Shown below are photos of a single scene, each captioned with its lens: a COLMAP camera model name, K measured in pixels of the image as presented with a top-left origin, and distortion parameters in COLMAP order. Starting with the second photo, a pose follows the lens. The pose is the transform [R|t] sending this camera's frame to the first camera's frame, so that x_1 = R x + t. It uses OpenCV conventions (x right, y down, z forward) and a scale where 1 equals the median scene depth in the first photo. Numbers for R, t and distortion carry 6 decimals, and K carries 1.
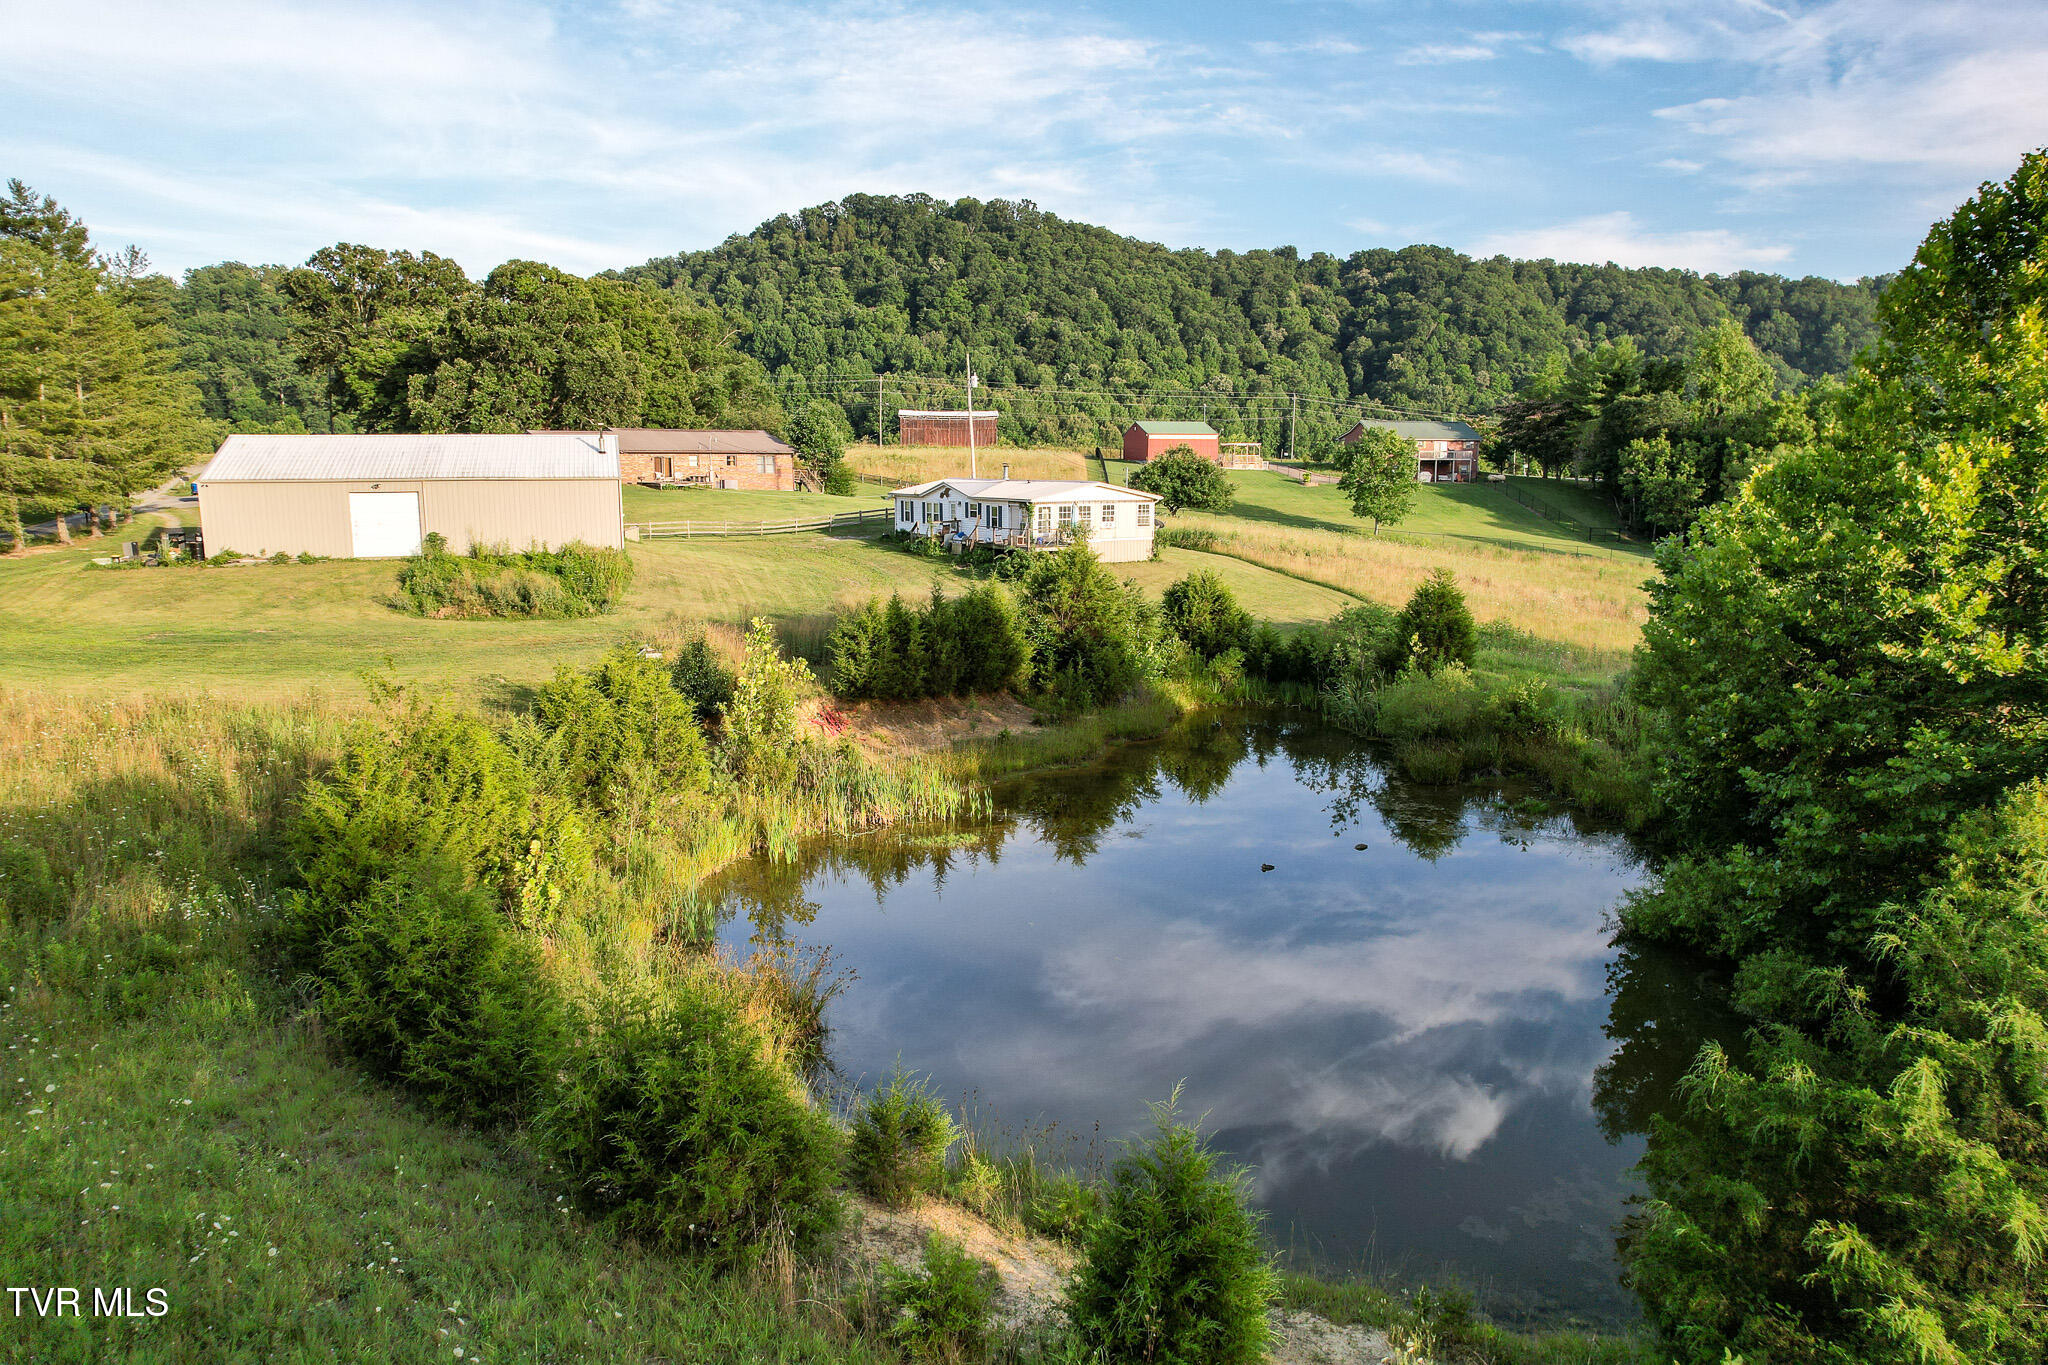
lens RADIAL K [[1308.2, 0, 1024.0], [0, 1308.2, 682.5], [0, 0, 1]] dist [-0.082337, 0.070808]
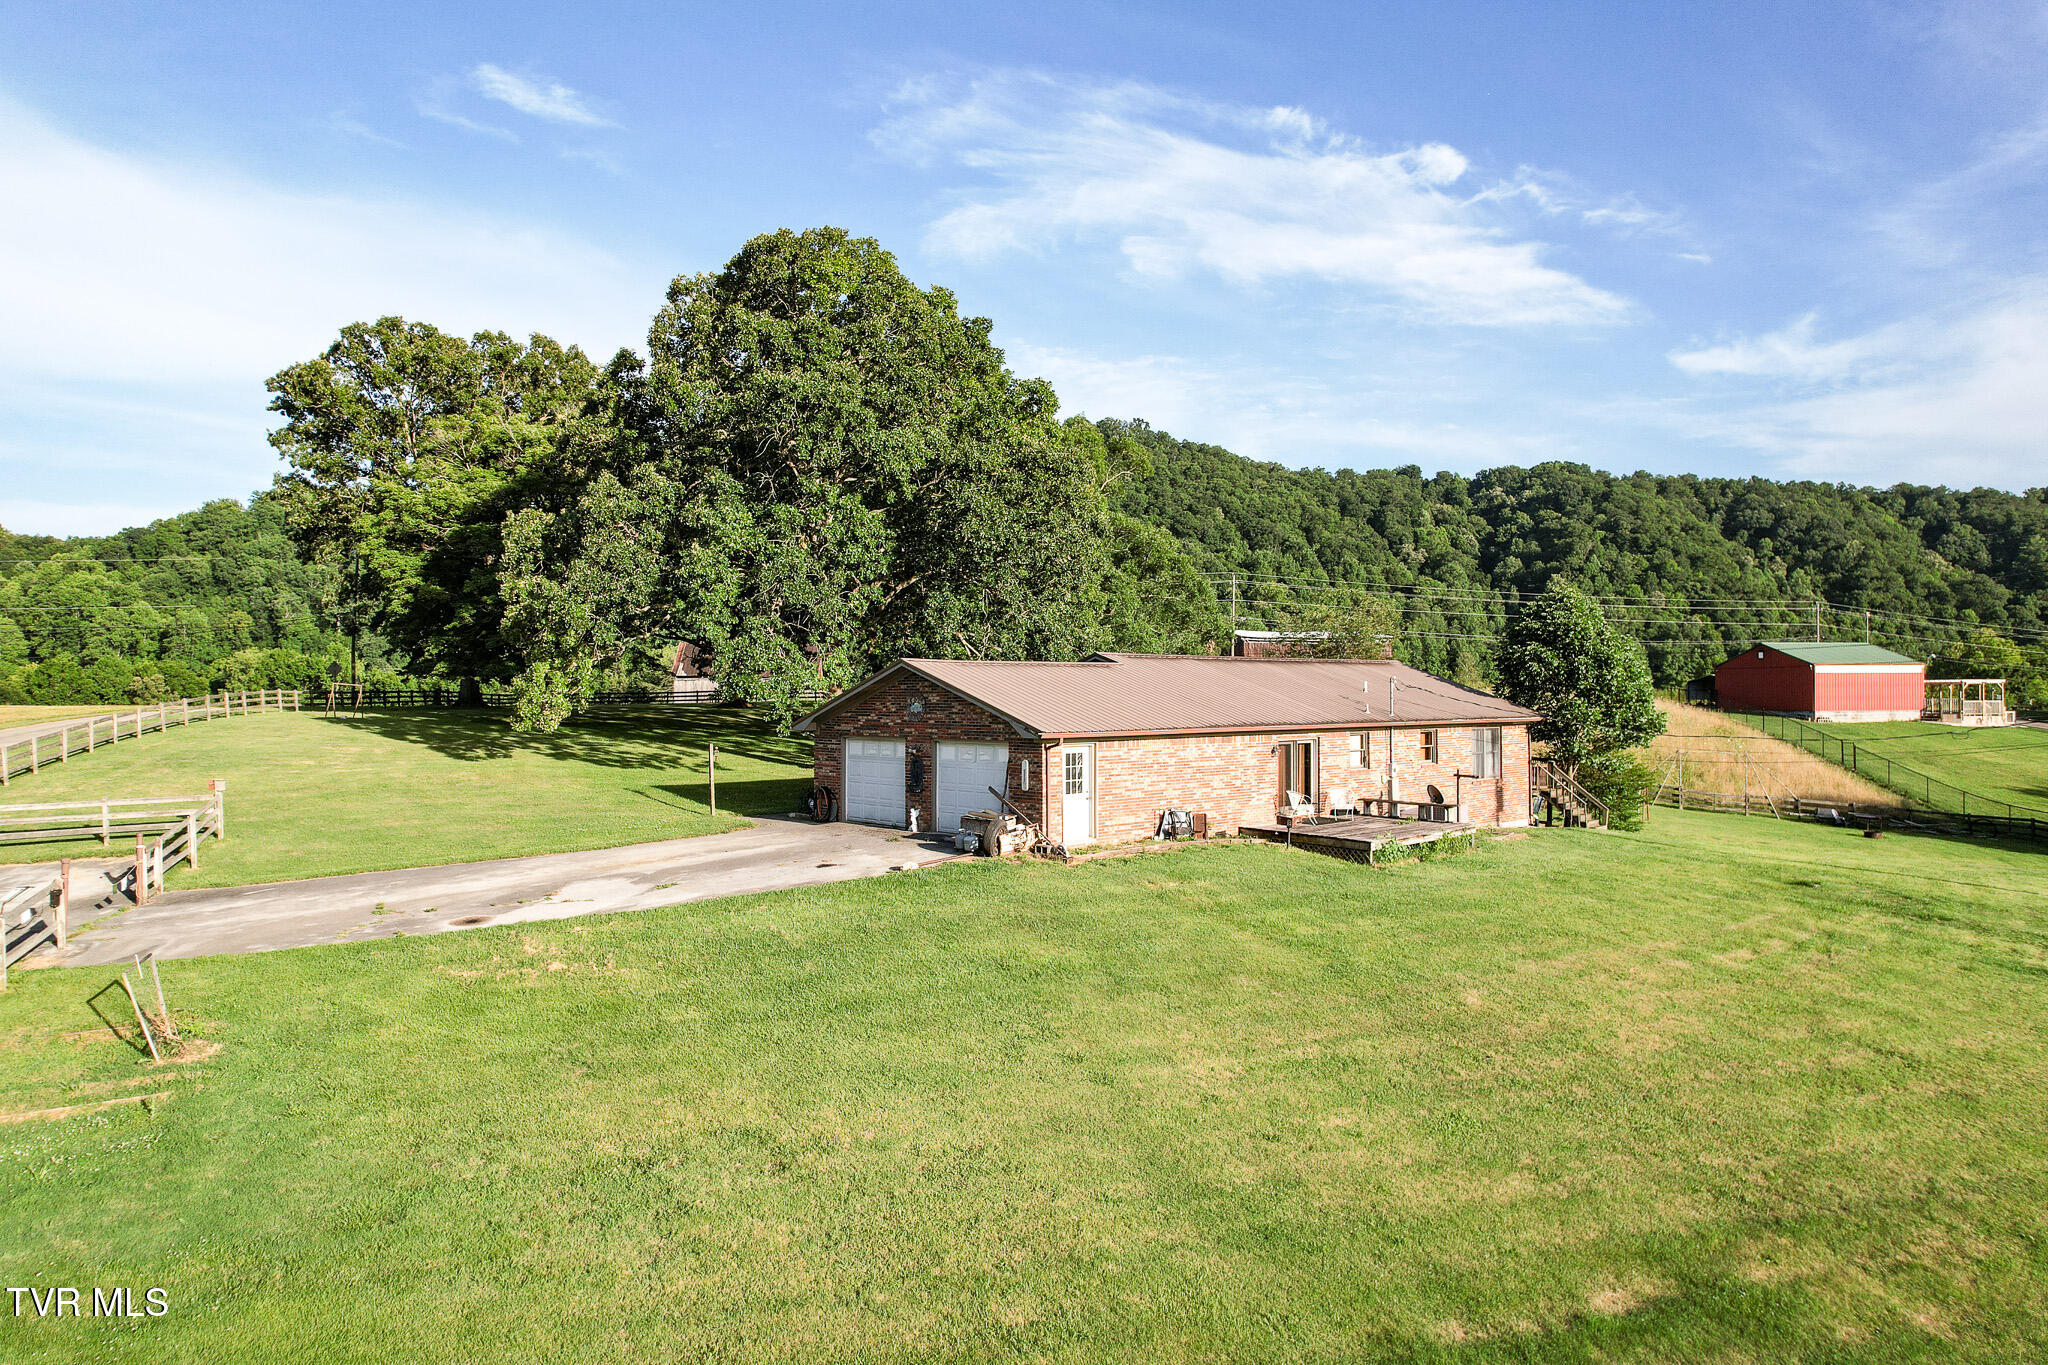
lens RADIAL K [[1308.2, 0, 1024.0], [0, 1308.2, 682.5], [0, 0, 1]] dist [-0.082337, 0.070808]
pose [[0.999354, -0.005154, -0.035553, -0.050938], [-0.001107, 0.984765, -0.173888, -0.020310], [0.035908, 0.173815, 0.984123, 0.104152]]
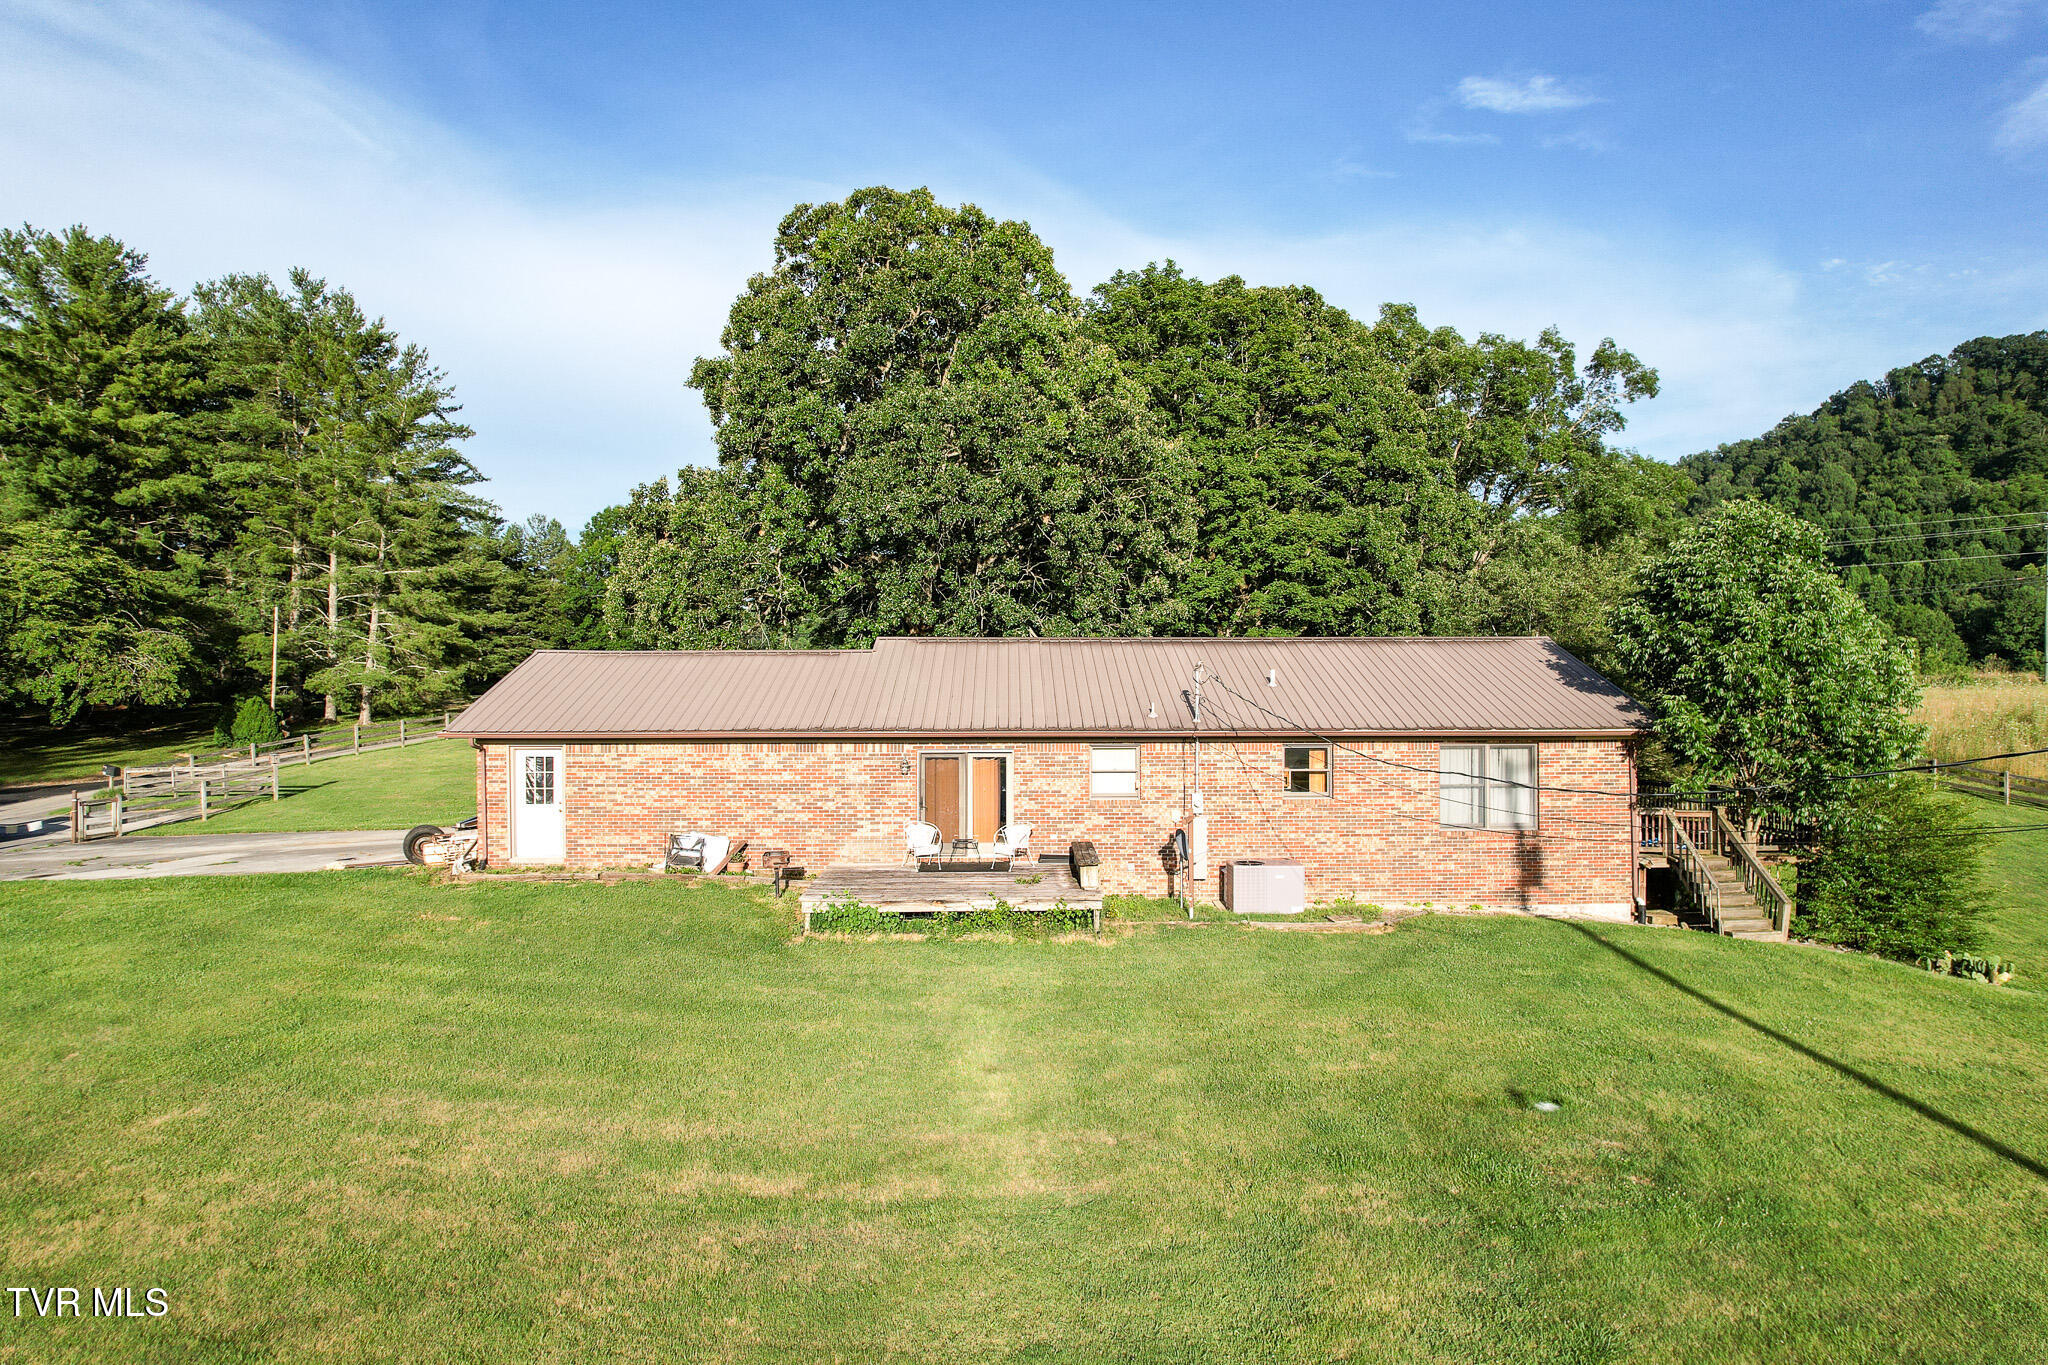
lens RADIAL K [[1308.2, 0, 1024.0], [0, 1308.2, 682.5], [0, 0, 1]] dist [-0.082337, 0.070808]
pose [[0.722161, -0.007280, -0.691686, -0.017133], [-0.111902, 0.985544, -0.127206, -0.024268], [0.682613, 0.169264, 0.710907, 0.128891]]
